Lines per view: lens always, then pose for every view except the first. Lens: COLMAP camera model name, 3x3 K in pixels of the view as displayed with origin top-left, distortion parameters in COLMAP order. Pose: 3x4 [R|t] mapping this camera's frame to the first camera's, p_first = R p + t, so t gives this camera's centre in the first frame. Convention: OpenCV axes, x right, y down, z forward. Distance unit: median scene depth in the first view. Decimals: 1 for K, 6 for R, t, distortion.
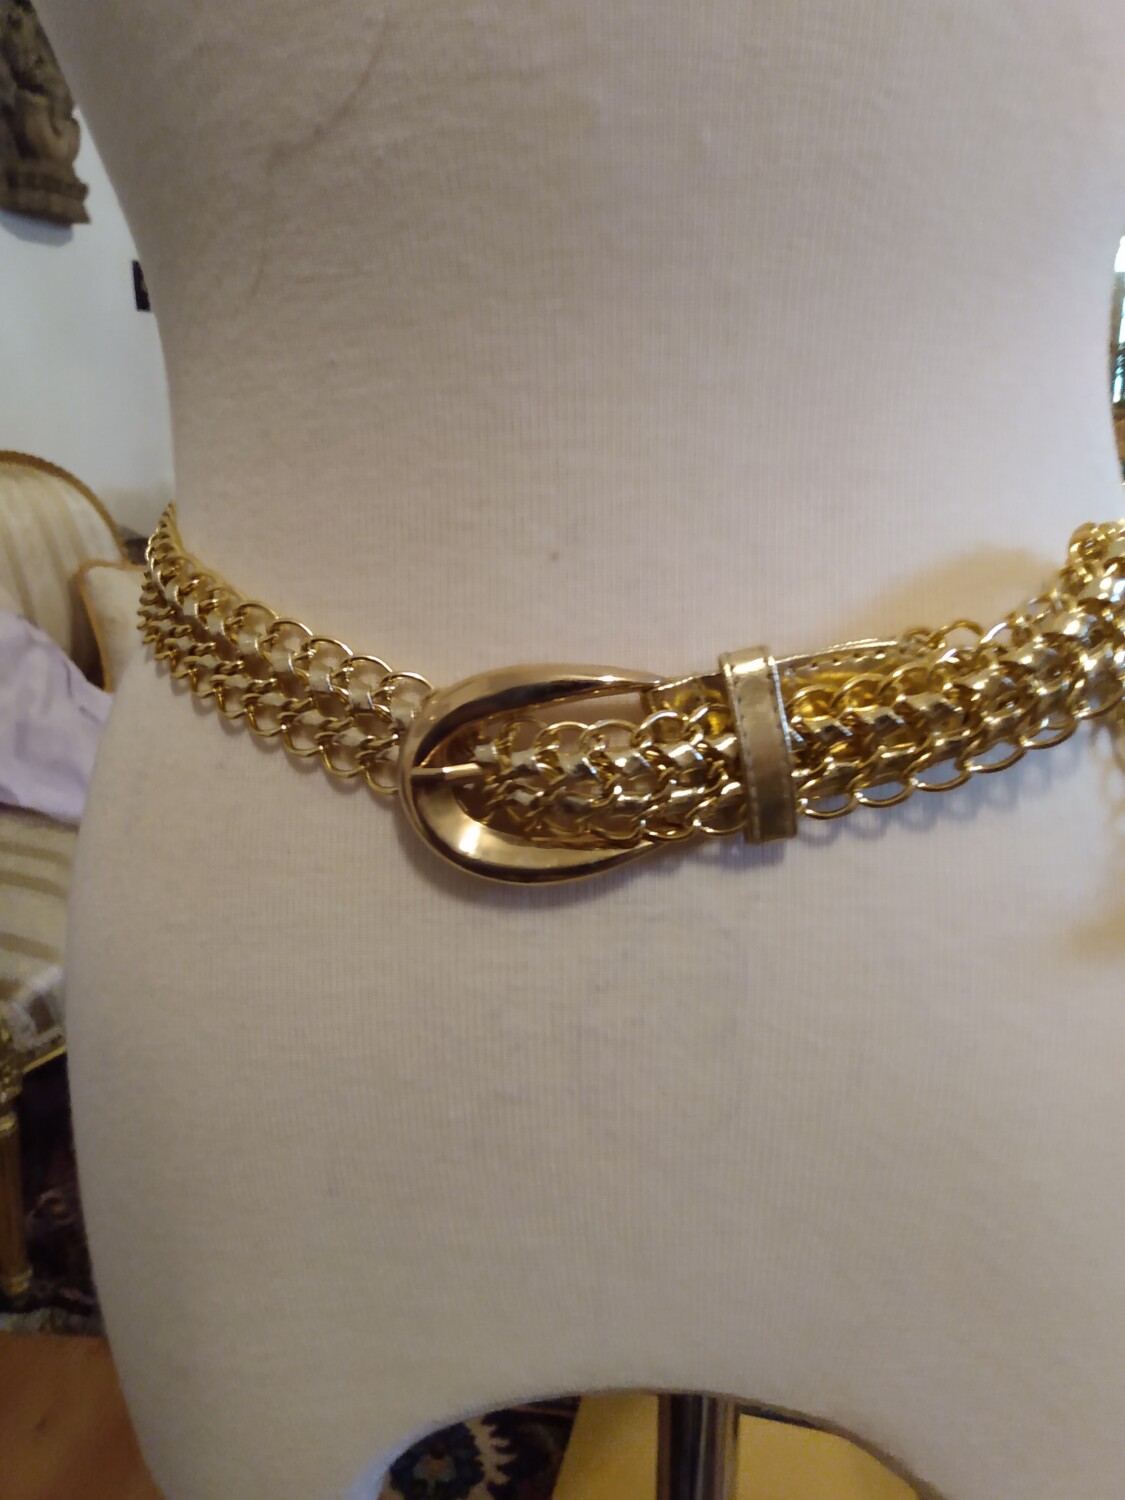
lens RADIAL K [[1175.2, 0, 566.1], [0, 1175.2, 707.3], [0, 0, 1]] dist [-0.001334, -0.049790]
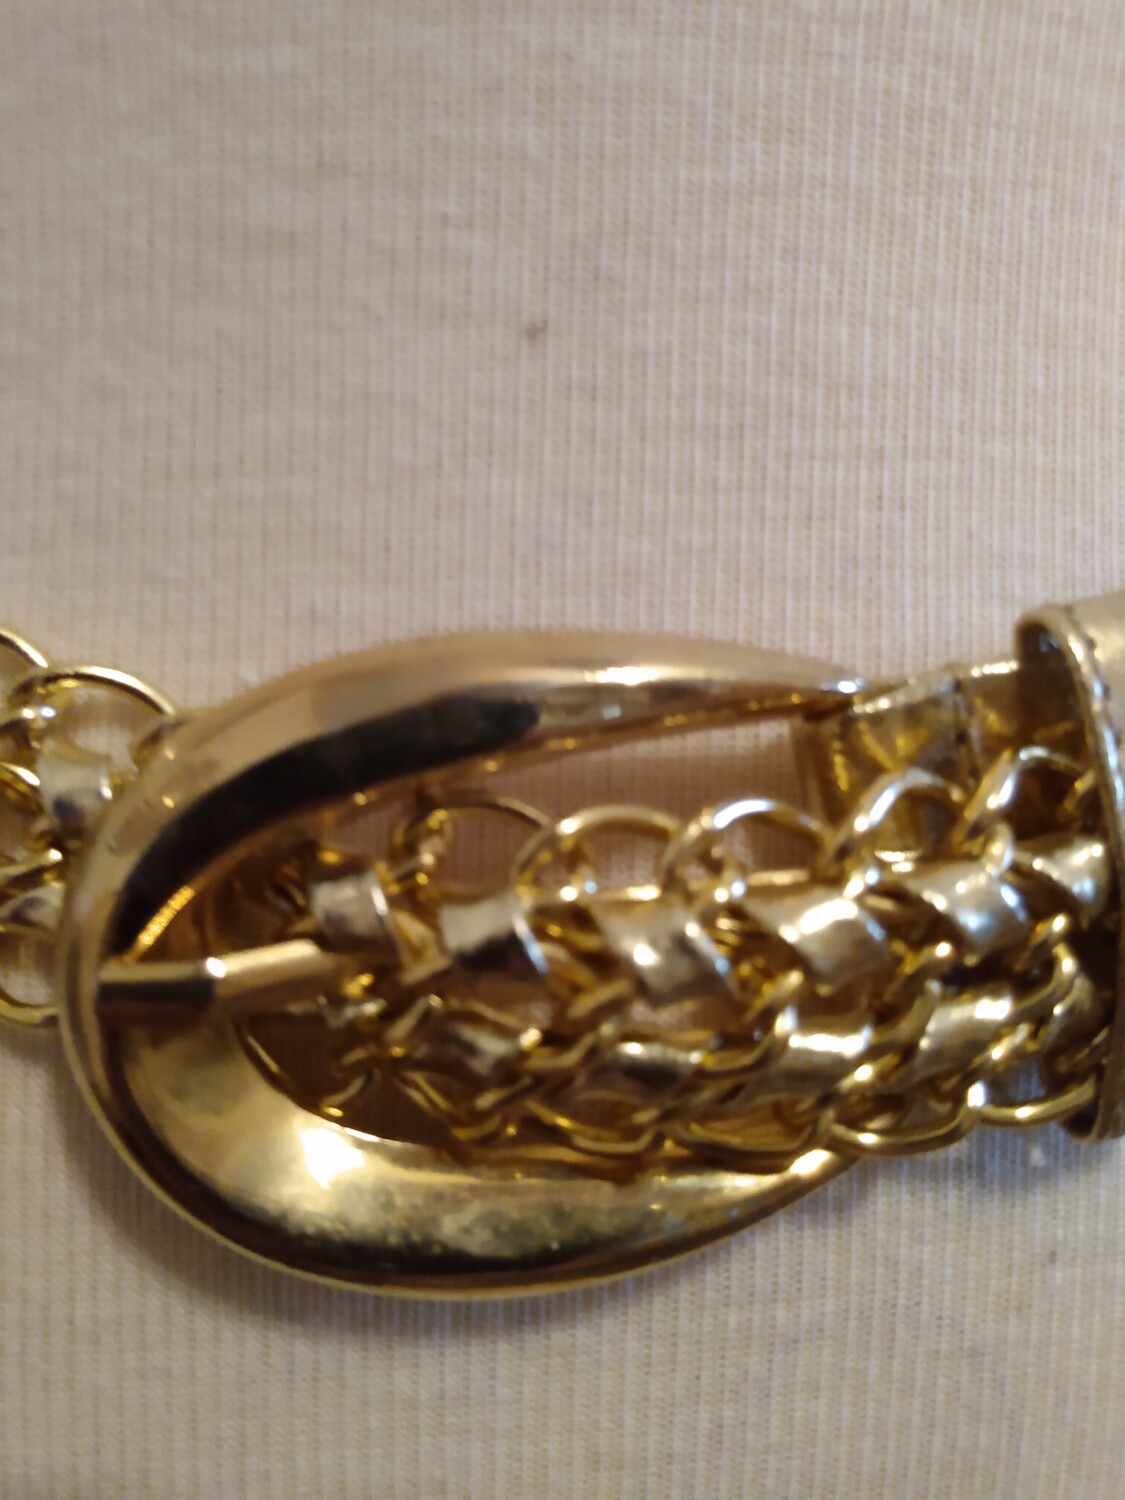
lens RADIAL K [[1144.3, 0, 569.1], [0, 1144.3, 754.7], [0, 0, 1]] dist [-0.038898, 0.039348]
pose [[0.974628, 0.000784, 0.223831, -0.077565], [0.005421, 0.999618, -0.027107, 0.006373], [-0.223767, 0.027633, 0.974251, 0.680391]]
